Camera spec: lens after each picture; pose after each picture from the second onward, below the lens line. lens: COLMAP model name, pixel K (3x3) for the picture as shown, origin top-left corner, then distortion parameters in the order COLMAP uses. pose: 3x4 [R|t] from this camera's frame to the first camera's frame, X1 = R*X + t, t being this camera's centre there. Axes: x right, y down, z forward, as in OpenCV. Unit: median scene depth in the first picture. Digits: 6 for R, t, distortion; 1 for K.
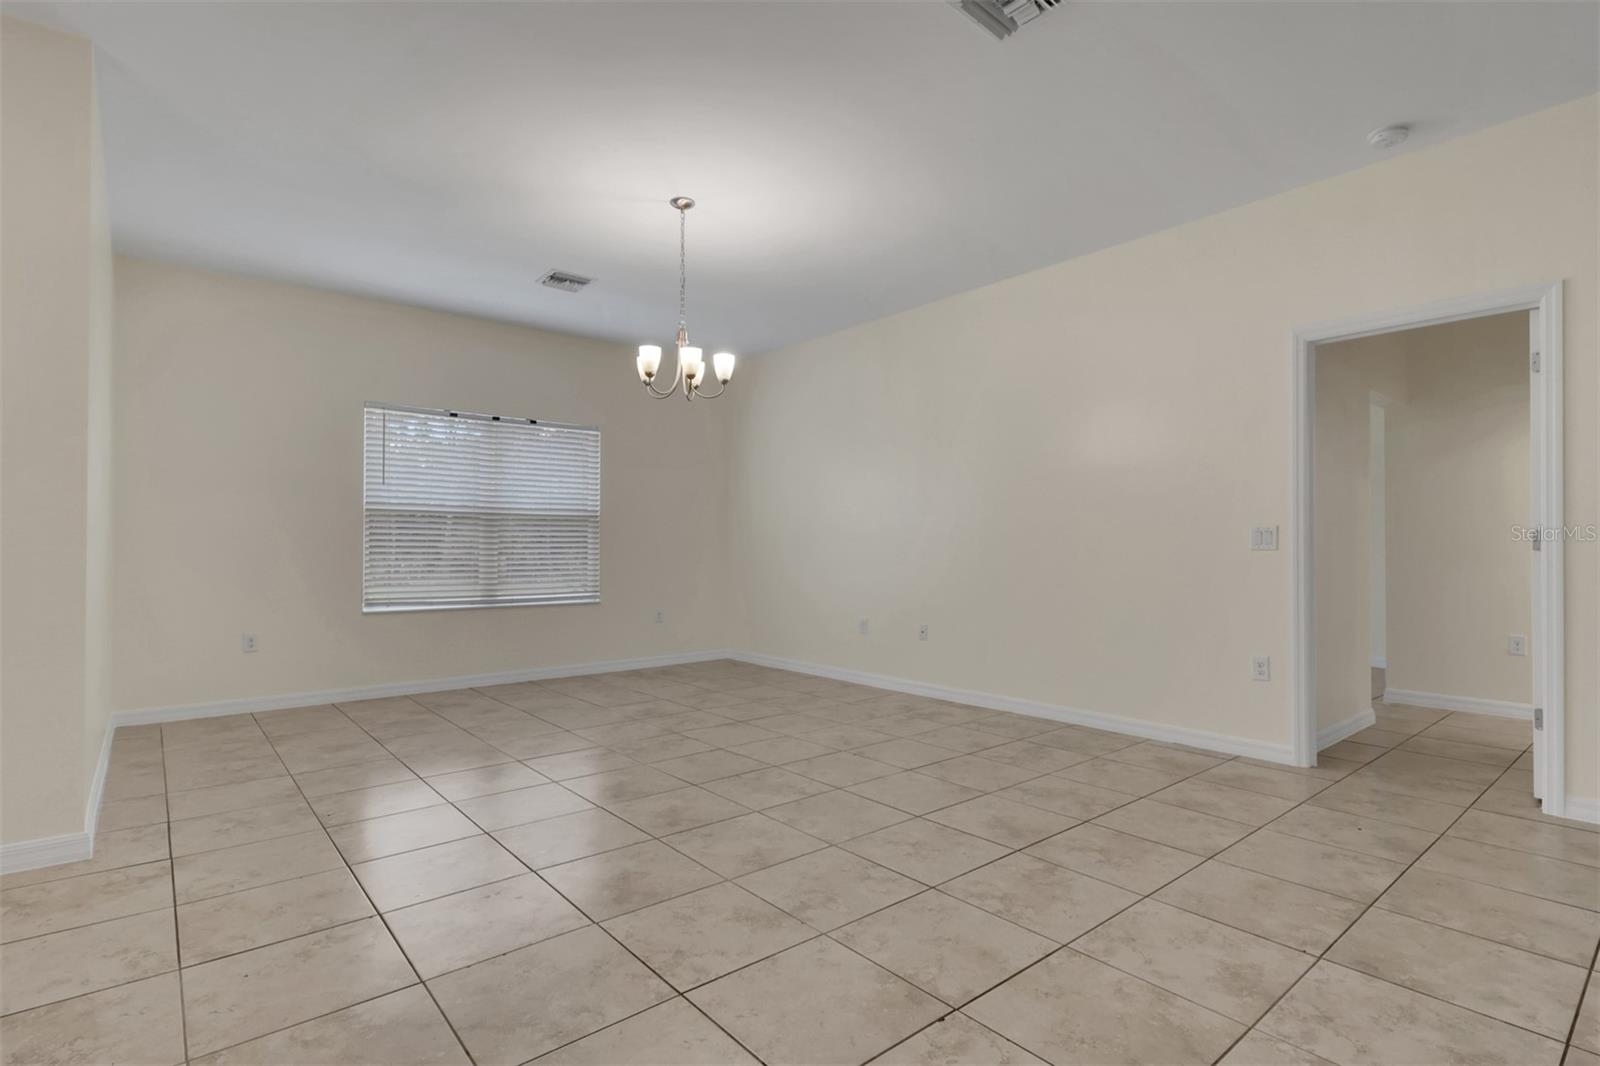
lens RADIAL K [[764.5, 0, 800.2], [0, 764.5, 535.8], [0, 0, 1]] dist [-0.002423, 0.000668]
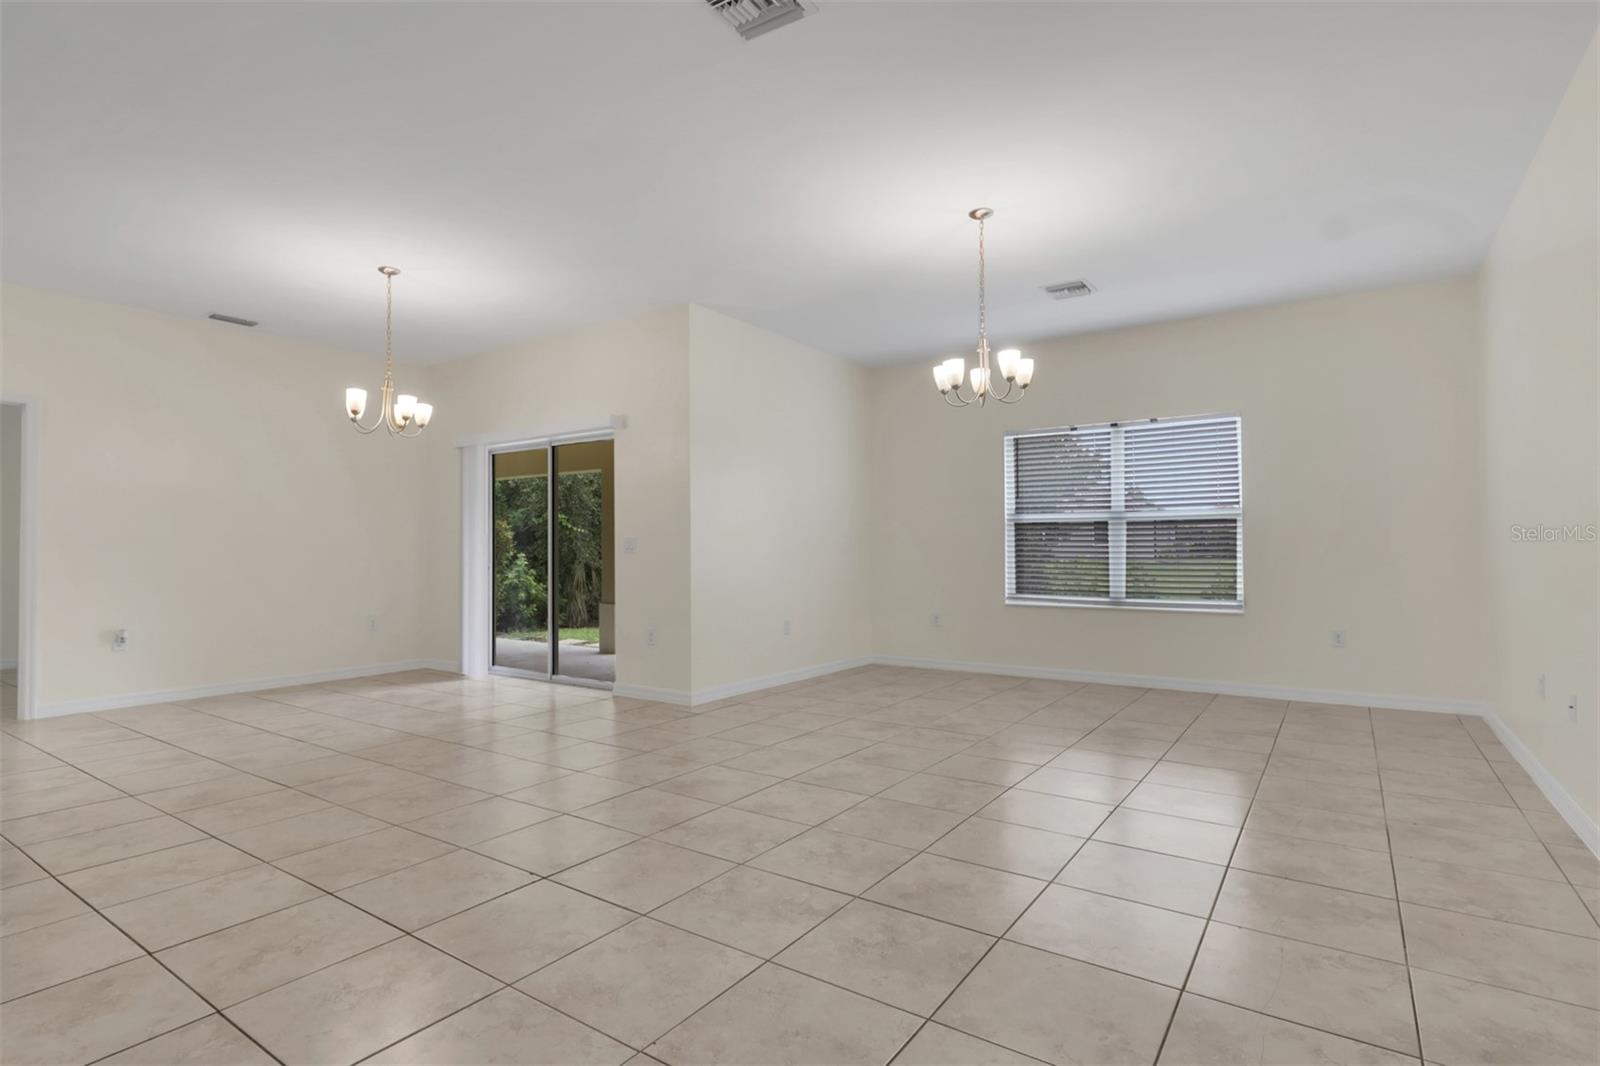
lens RADIAL K [[791.6, 0, 802.8], [0, 791.6, 541.8], [0, 0, 1]] dist [0.000226, -0.000064]
pose [[0.271916, -0.013436, -0.962227, 0.928763], [0.020253, 0.999761, -0.008236, 0.006801], [0.962108, -0.017249, 0.272123, 0.562702]]
